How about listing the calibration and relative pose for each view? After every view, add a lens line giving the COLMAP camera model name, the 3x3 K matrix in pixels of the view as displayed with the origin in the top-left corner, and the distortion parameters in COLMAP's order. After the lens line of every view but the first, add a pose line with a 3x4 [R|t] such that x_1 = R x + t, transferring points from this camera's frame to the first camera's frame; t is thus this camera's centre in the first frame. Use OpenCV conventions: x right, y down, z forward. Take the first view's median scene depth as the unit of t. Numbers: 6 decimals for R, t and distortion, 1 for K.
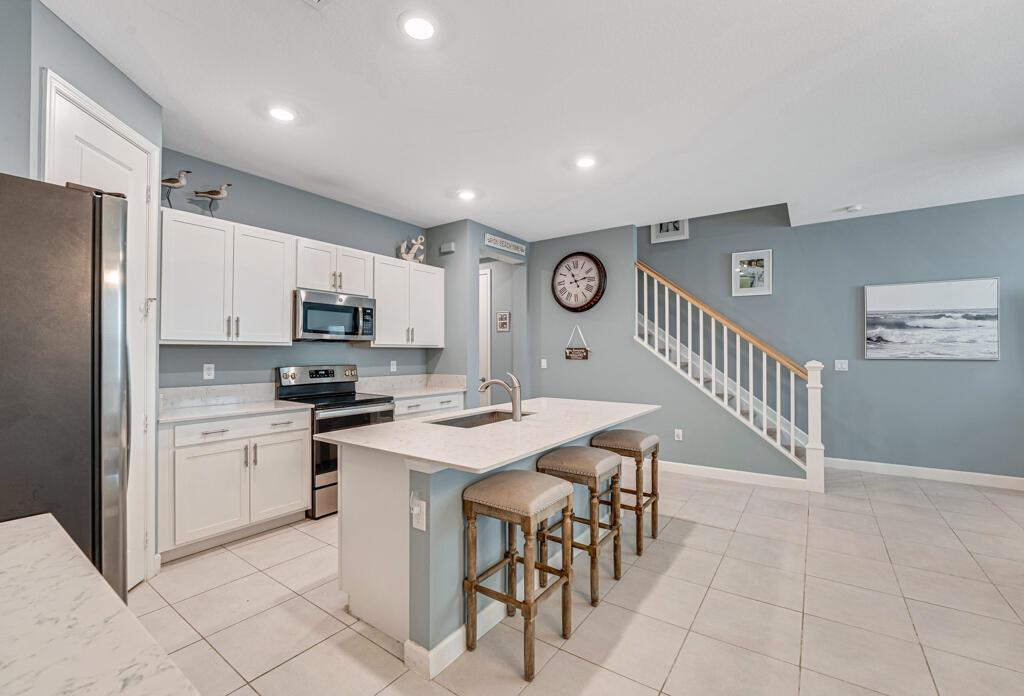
lens RADIAL K [[429.6, 0, 520.5], [0, 429.6, 347.5], [0, 0, 1]] dist [-0.029316, 0.003390]
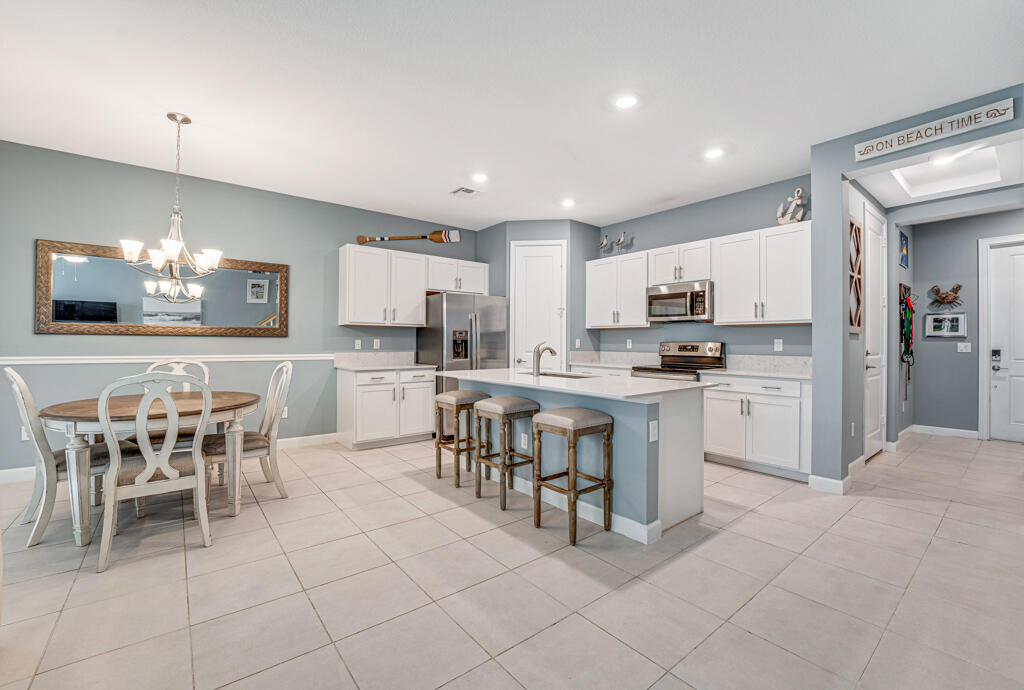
lens RADIAL K [[429.6, 0, 508.6], [0, 429.6, 338.4], [0, 0, 1]] dist [-0.029316, 0.003390]
pose [[-0.289995, -0.008488, -0.956991, 0.784816], [0.007239, 0.999913, -0.011062, 0.037706], [0.957001, -0.010135, -0.289908, 0.769594]]
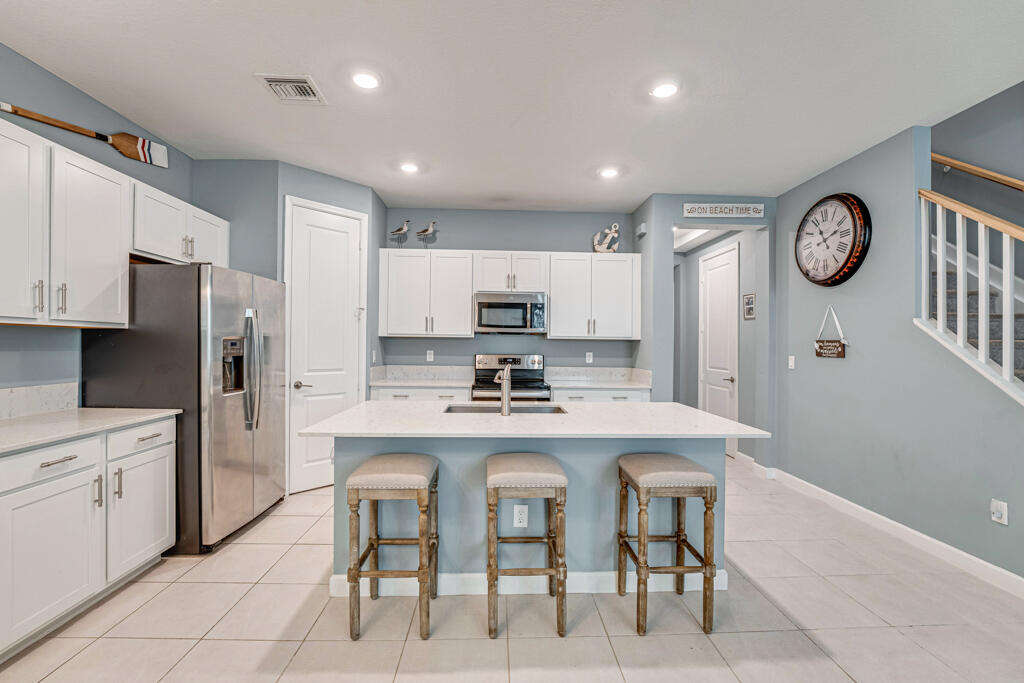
lens RADIAL K [[430.5, 0, 511.8], [0, 430.5, 343.0], [0, 0, 1]] dist [-0.028639, 0.003881]
pose [[0.598743, 0.005479, -0.800922, 0.444611], [-0.002387, 0.999984, 0.005057, 0.004038], [0.800937, -0.001116, 0.598747, 0.258891]]
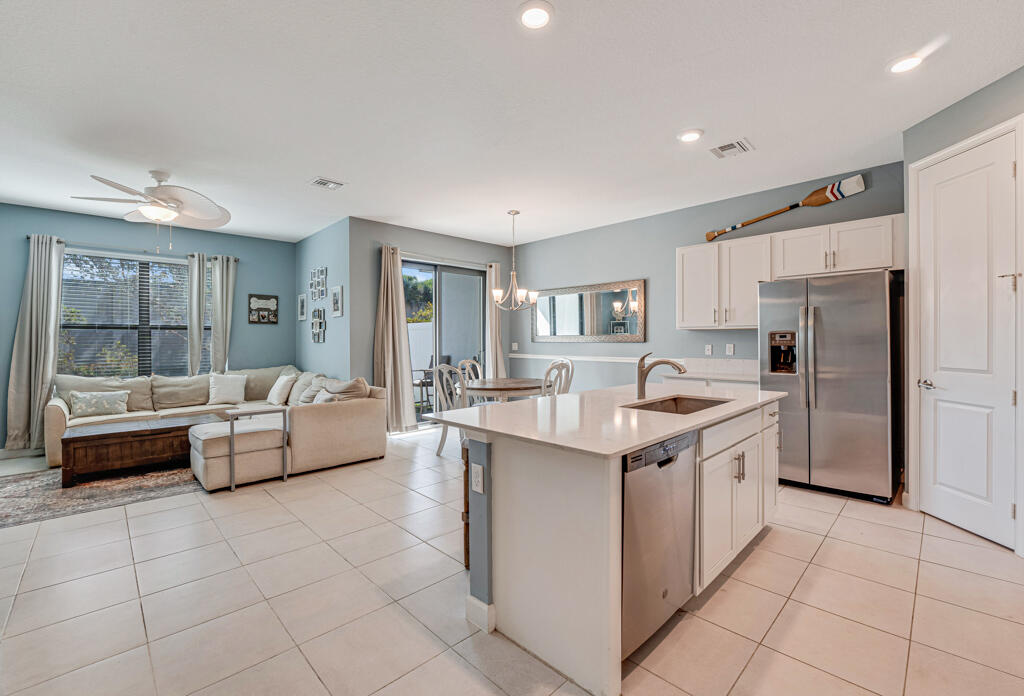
lens RADIAL K [[429.6, 0, 516.3], [0, 429.6, 342.6], [0, 0, 1]] dist [-0.029316, 0.003390]
pose [[-0.983144, 0.005315, 0.182756, 0.055837], [0.004201, 0.999970, -0.006483, 0.024962], [-0.182785, -0.005606, -0.983137, 1.202518]]
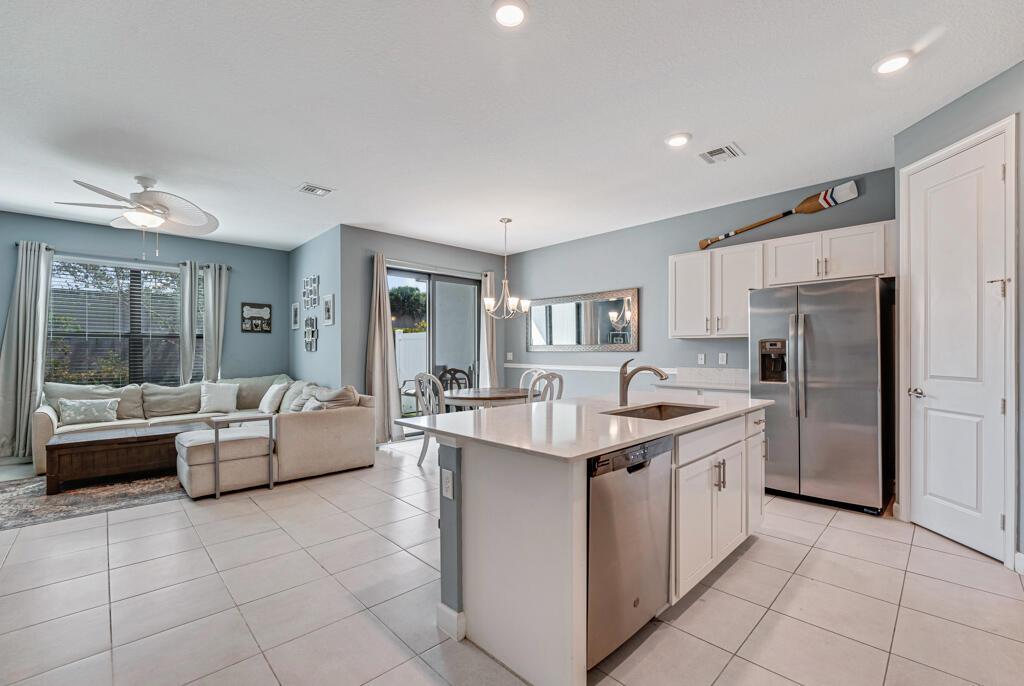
lens RADIAL K [[430.5, 0, 517.9], [0, 430.5, 355.7], [0, 0, 1]] dist [-0.028639, 0.003881]
pose [[-0.982390, 0.001886, 0.186834, 0.025327], [0.001267, 0.999993, -0.003434, 0.033104], [-0.186839, -0.003137, -0.982386, 1.190308]]
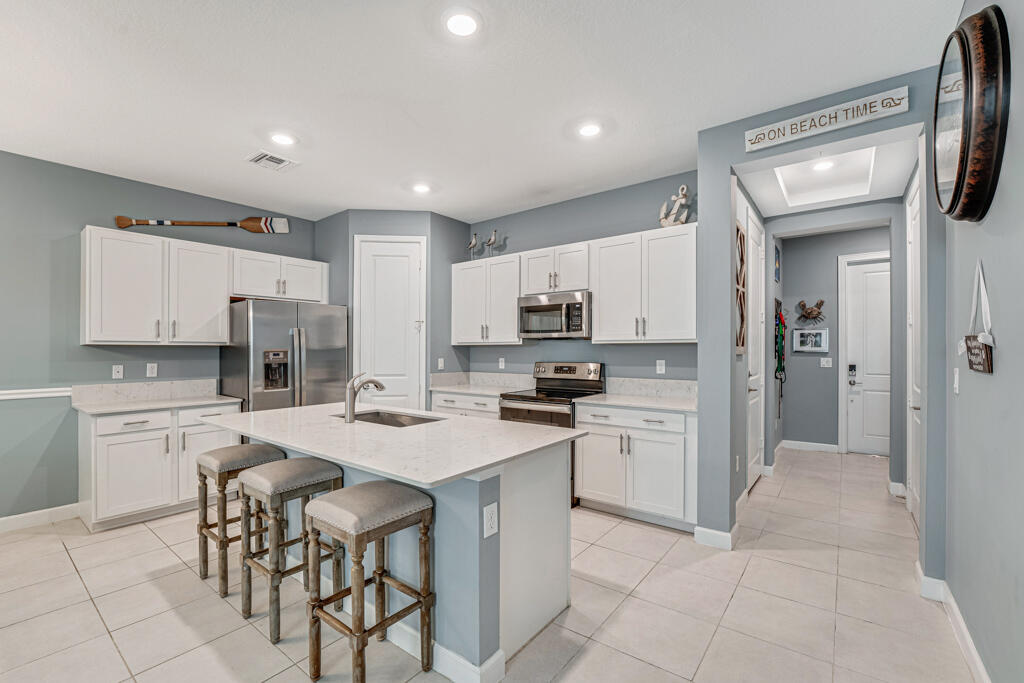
lens RADIAL K [[430.5, 0, 515.4], [0, 430.5, 354.2], [0, 0, 1]] dist [-0.028639, 0.003881]
pose [[-0.049784, 0.011394, -0.998695, 0.543361], [0.016260, 0.999812, 0.010596, 0.007931], [0.998628, -0.015711, -0.049960, 0.832309]]
